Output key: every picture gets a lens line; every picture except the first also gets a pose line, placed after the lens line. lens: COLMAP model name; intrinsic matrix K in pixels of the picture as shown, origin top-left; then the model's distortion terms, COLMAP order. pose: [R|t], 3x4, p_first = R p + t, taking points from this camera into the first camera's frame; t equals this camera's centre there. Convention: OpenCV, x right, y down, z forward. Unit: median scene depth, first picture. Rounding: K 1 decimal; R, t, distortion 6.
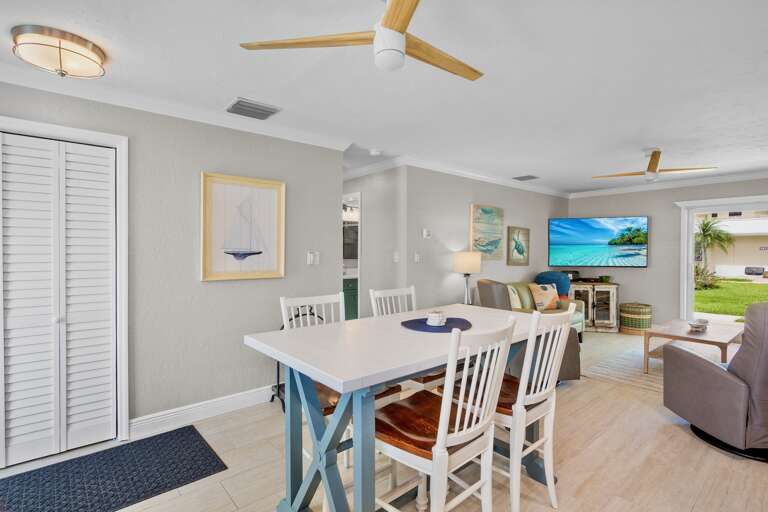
lens RADIAL K [[373.7, 0, 383.8], [0, 373.7, 252.9], [0, 0, 1]] dist [-0.000953, 0.000026]
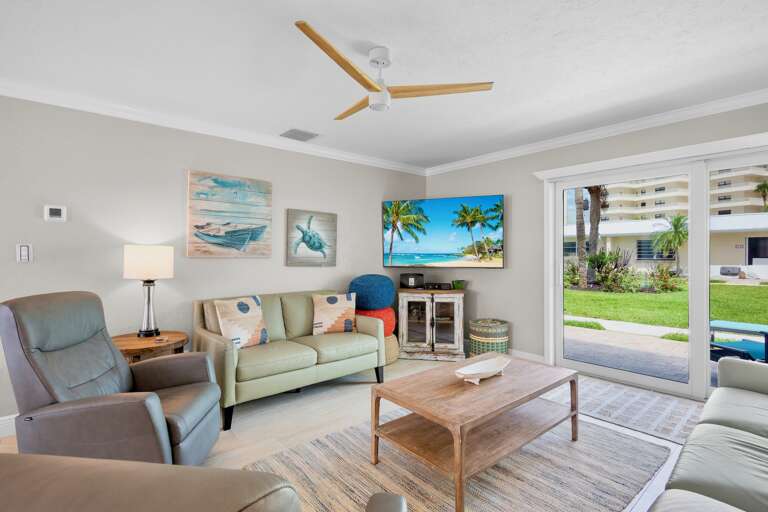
lens RADIAL K [[373.7, 0, 383.8], [0, 373.7, 252.9], [0, 0, 1]] dist [-0.000953, 0.000026]
pose [[0.999970, -0.006581, 0.004069, 0.485238], [0.006606, 0.999959, -0.006227, 0.013695], [-0.004028, 0.006254, 0.999972, 0.308257]]
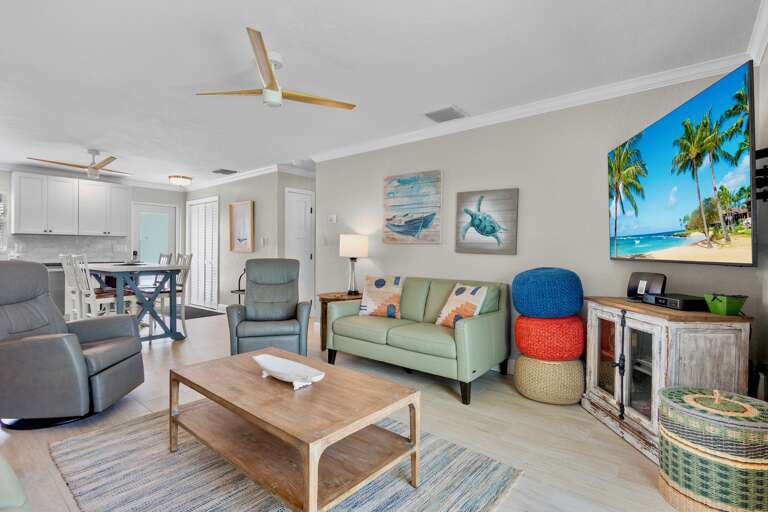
lens RADIAL K [[378.7, 0, 383.5], [0, 378.7, 244.5], [0, 0, 1]] dist [-0.004037, -0.000461]
pose [[0.184529, -0.022156, -0.982577, 0.921300], [-0.015871, 0.999548, -0.025519, 0.036379], [0.982699, 0.020303, 0.184094, 0.721596]]
